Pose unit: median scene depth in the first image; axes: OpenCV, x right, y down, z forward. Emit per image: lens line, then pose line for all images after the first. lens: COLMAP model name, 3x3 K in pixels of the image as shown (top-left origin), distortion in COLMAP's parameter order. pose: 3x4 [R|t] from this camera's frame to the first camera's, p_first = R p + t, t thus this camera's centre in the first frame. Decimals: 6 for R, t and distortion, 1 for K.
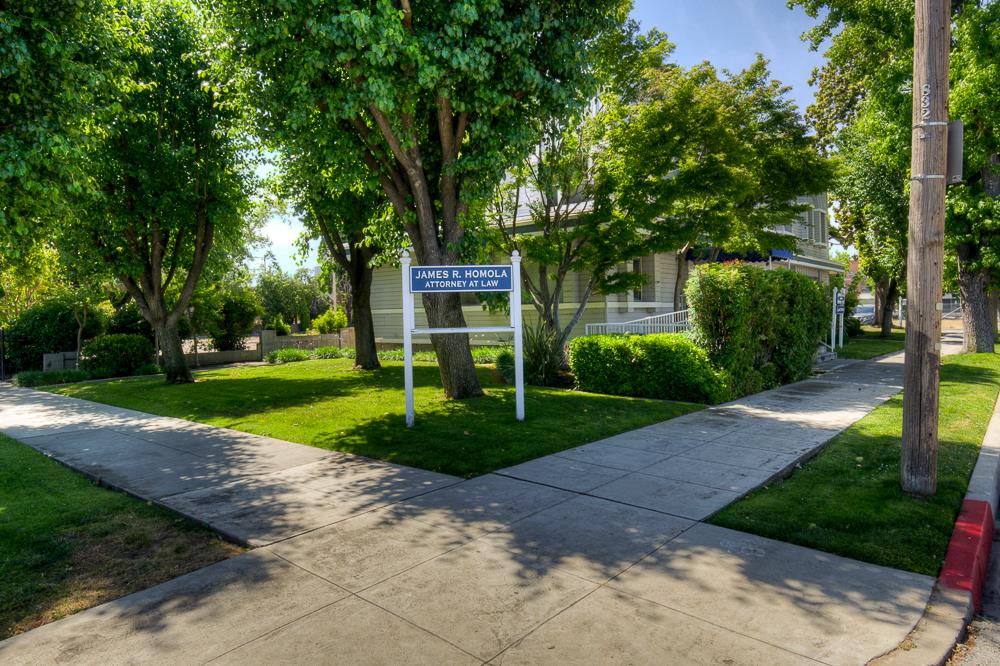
lens RADIAL K [[589.6, 0, 487.4], [0, 589.6, 327.4], [0, 0, 1]] dist [0.008685, -0.005725]
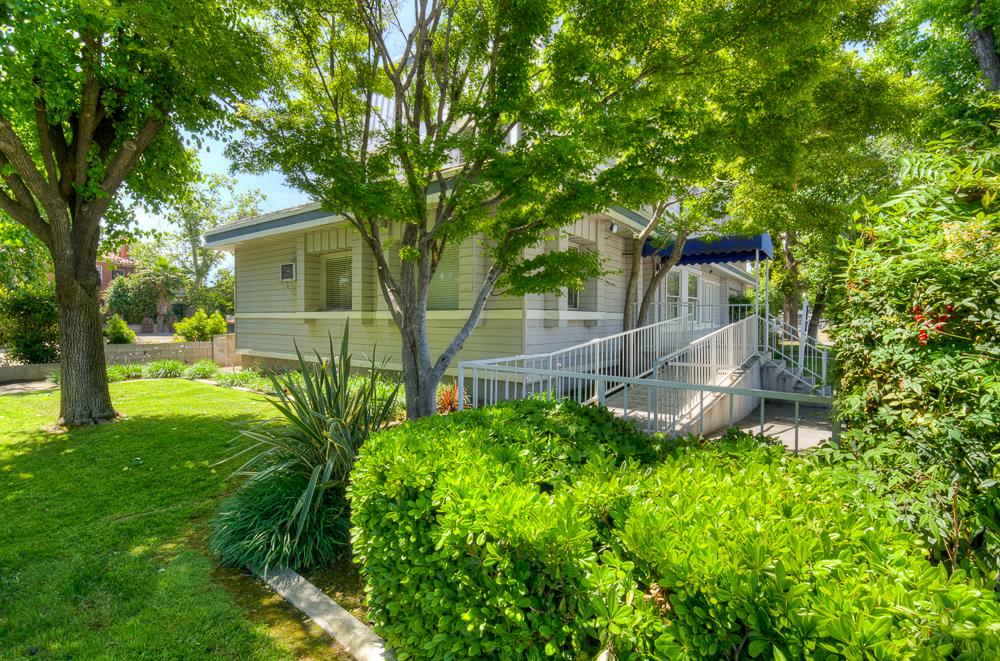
lens RADIAL K [[442.1, 0, 498.9], [0, 442.1, 334.0], [0, 0, 1]] dist [-0.001660, 0.000240]
pose [[0.993475, 0.017971, 0.112623, 0.131272], [-0.019253, 0.999761, 0.010310, -0.023254], [-0.112411, -0.012411, 0.993584, 0.579858]]
